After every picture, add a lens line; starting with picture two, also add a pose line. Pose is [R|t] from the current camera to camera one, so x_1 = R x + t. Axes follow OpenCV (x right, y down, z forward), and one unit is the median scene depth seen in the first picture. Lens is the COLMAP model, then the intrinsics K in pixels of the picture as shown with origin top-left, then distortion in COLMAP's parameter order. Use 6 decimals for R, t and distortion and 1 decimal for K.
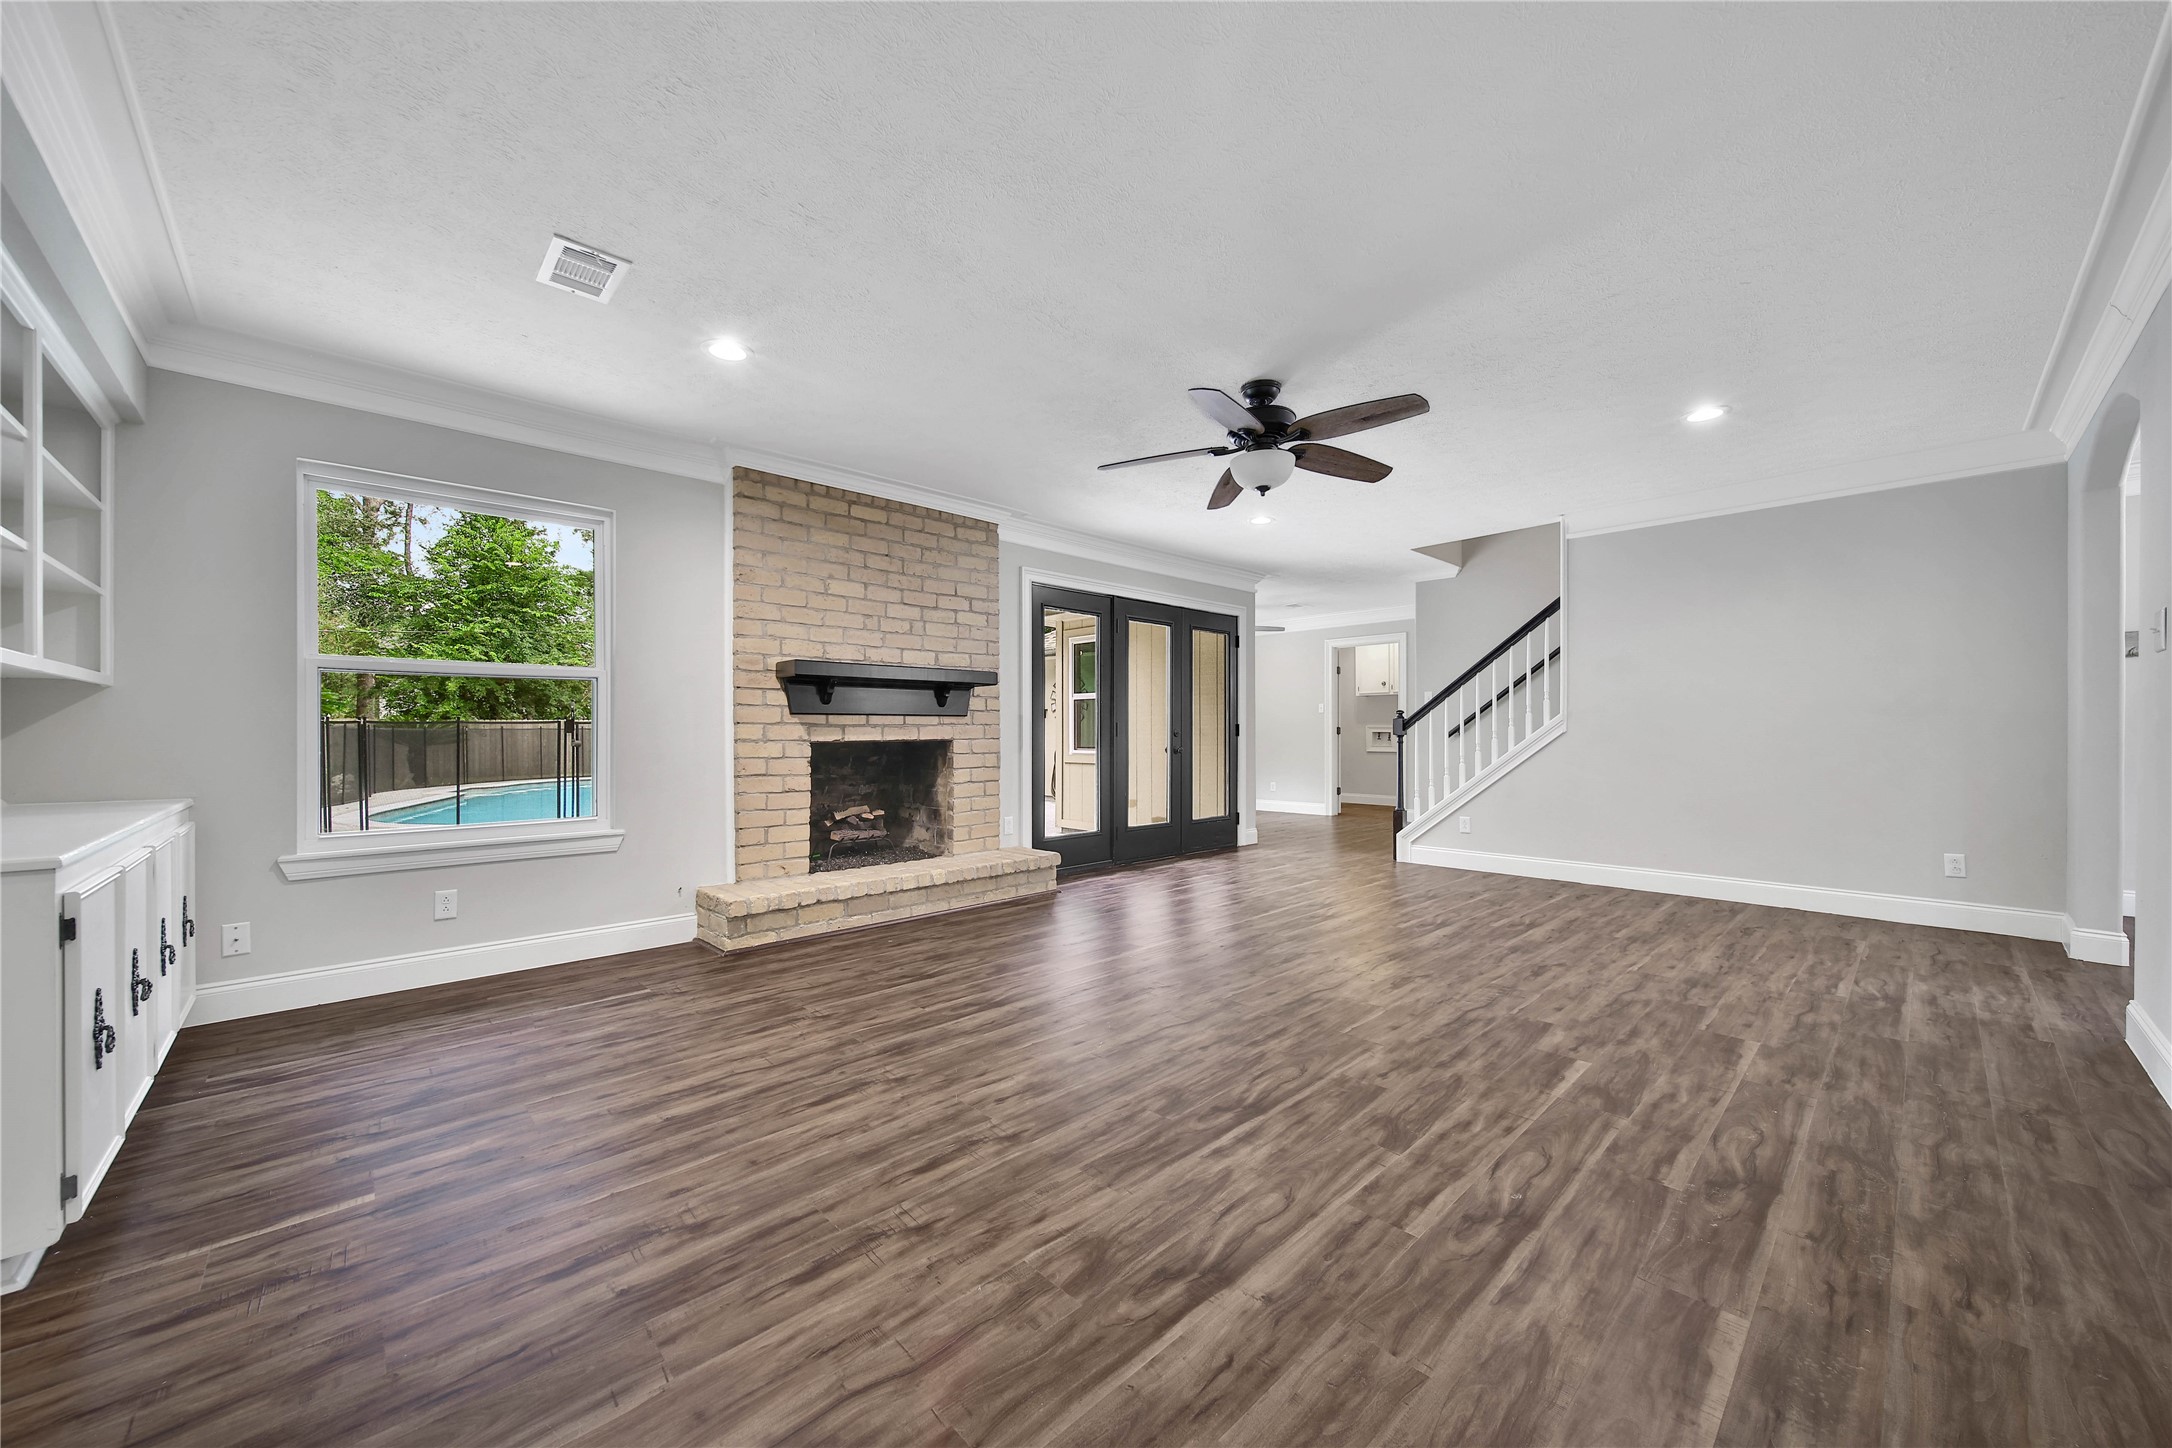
lens RADIAL K [[785.9, 0, 1084.4], [0, 785.9, 736.1], [0, 0, 1]] dist [-0.001929, -0.000491]
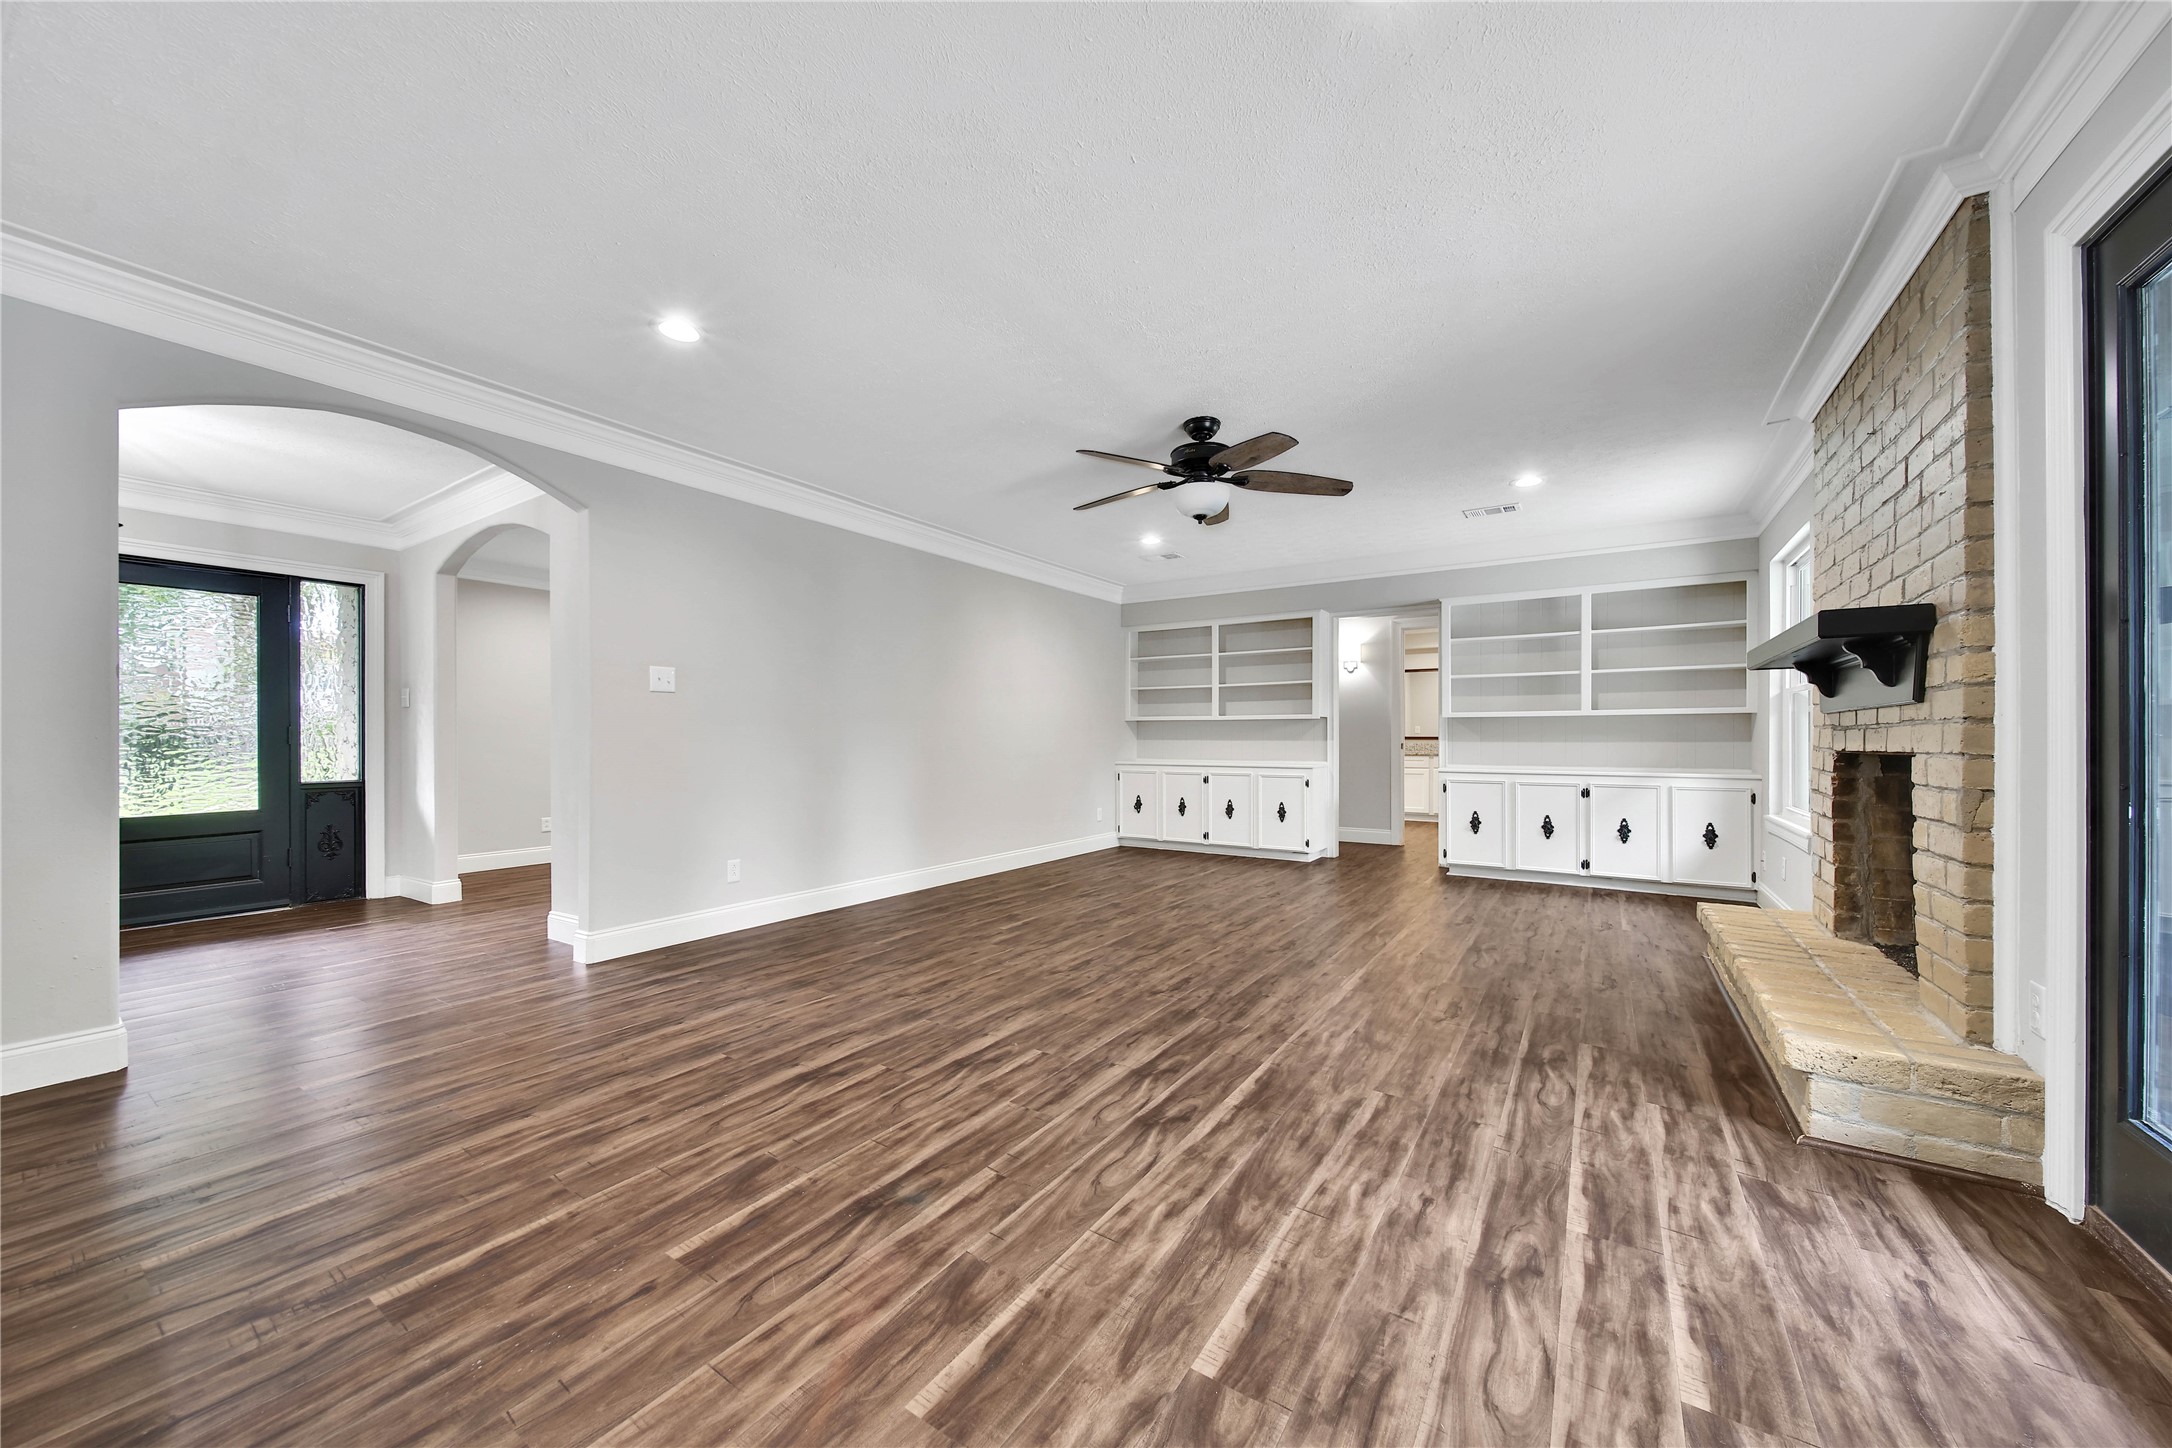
lens RADIAL K [[785.9, 0, 1084.4], [0, 785.9, 736.1], [0, 0, 1]] dist [-0.001929, -0.000491]
pose [[-0.971754, 0.003248, -0.235972, 0.550452], [0.002357, 0.999989, 0.004061, -0.011900], [0.235983, 0.003390, -0.971751, 1.735181]]
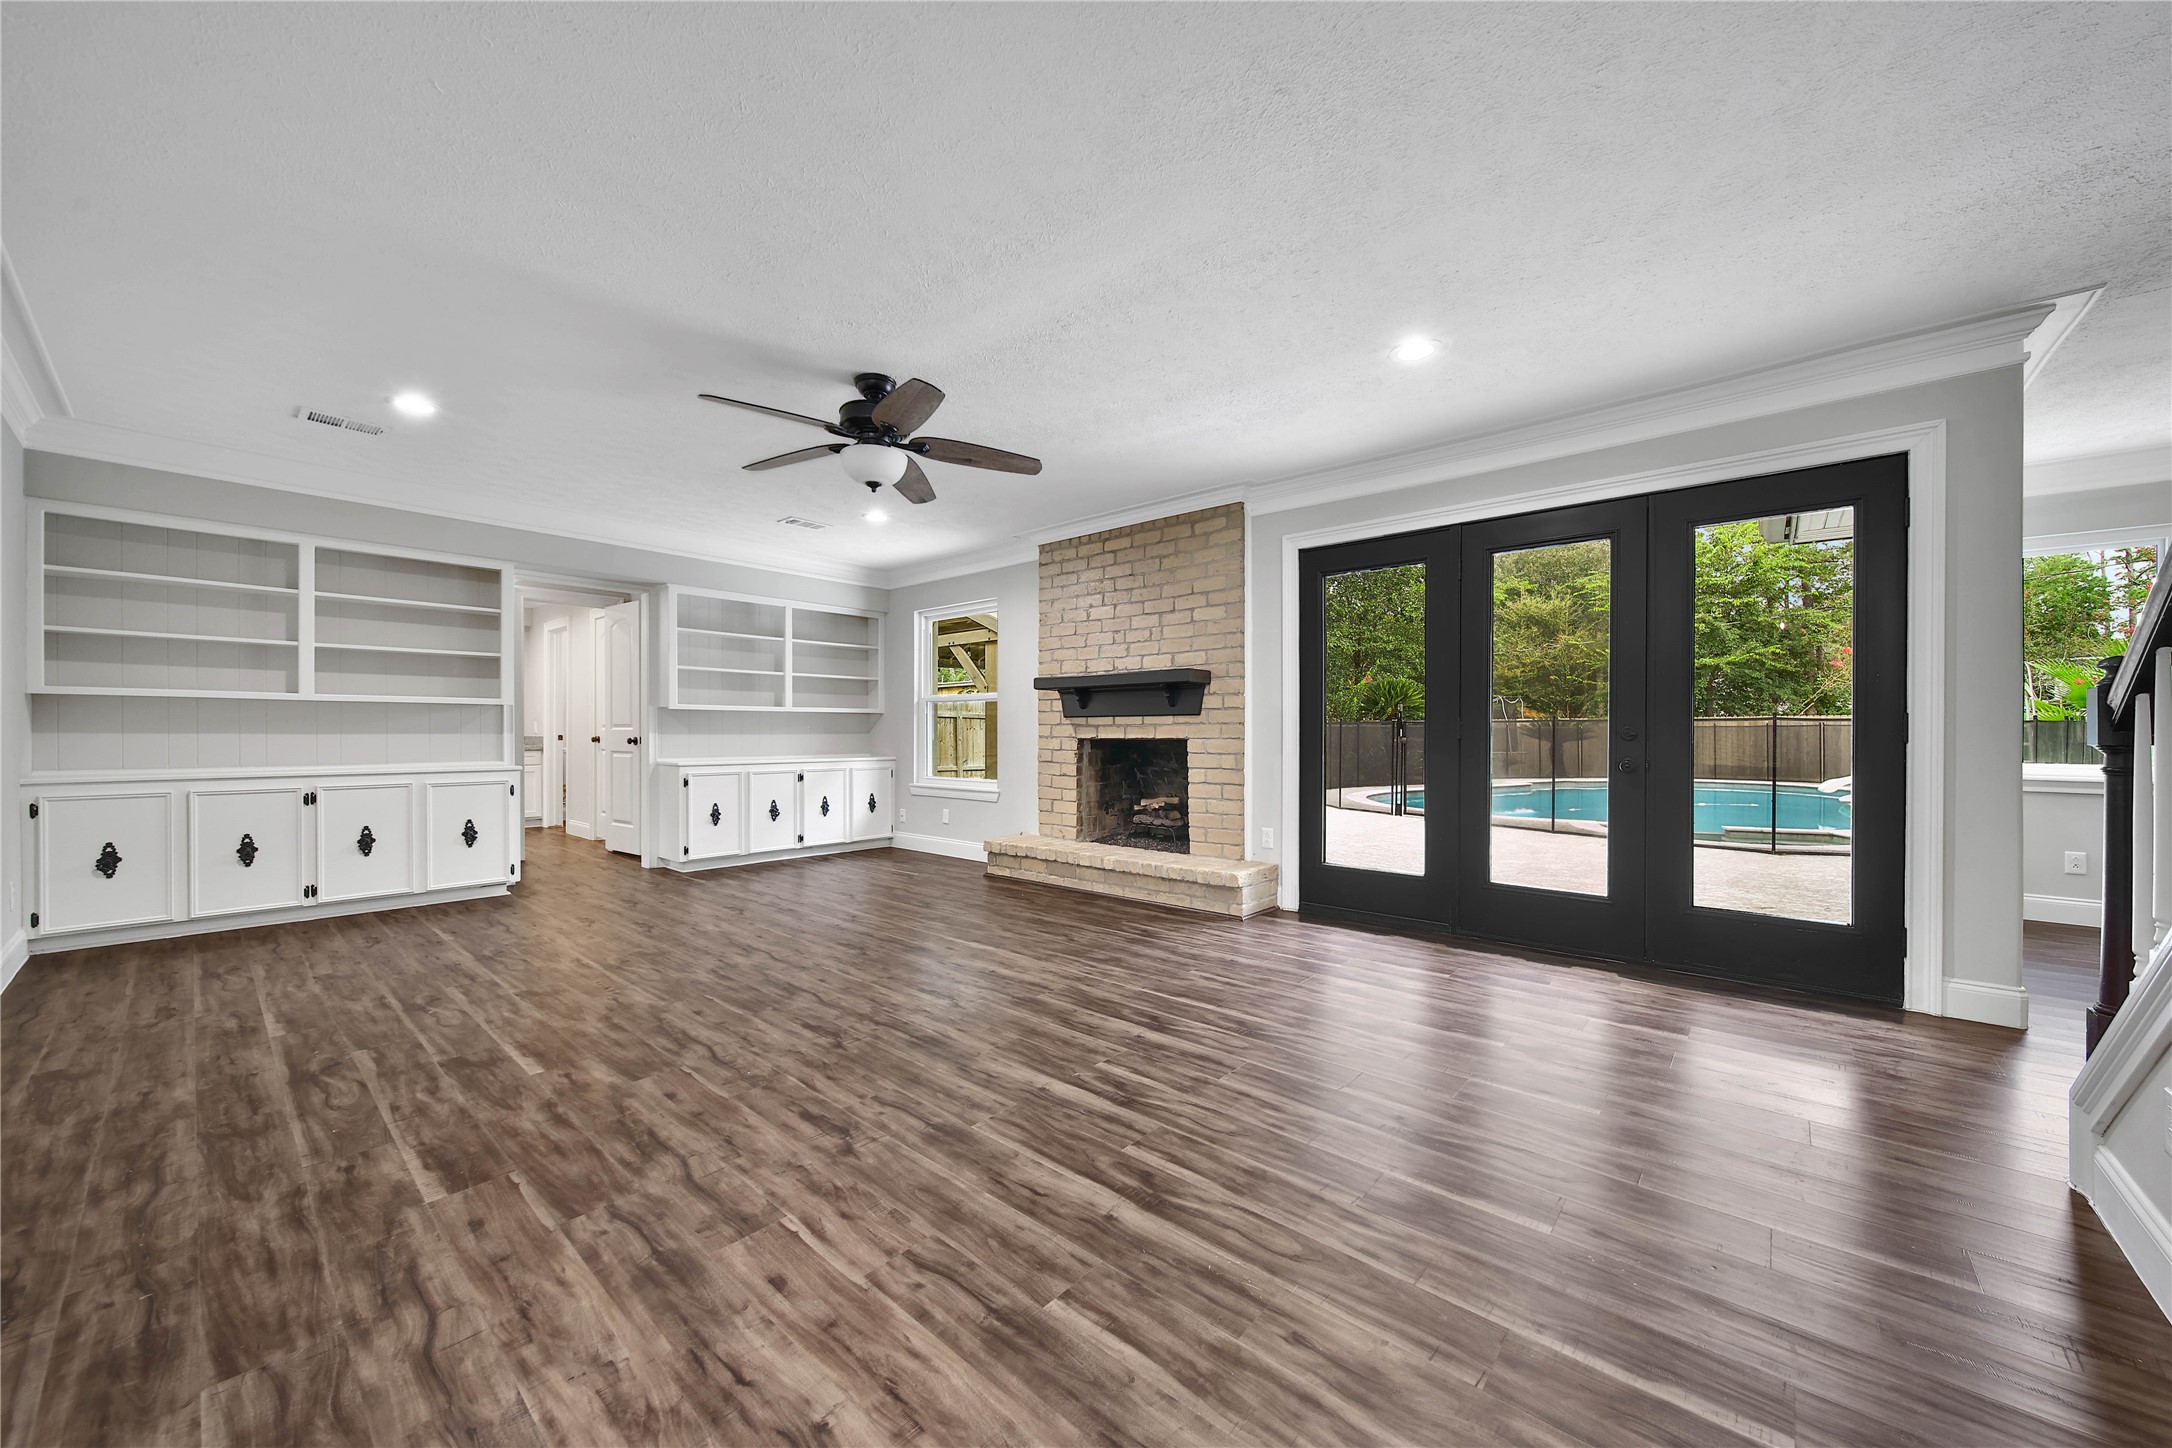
lens RADIAL K [[785.9, 0, 1084.4], [0, 785.9, 736.1], [0, 0, 1]] dist [-0.001929, -0.000491]
pose [[0.102807, 0.009941, -0.994652, 1.056336], [-0.007512, 0.999929, 0.009218, -0.009392], [0.994673, 0.006524, 0.102875, 0.994391]]
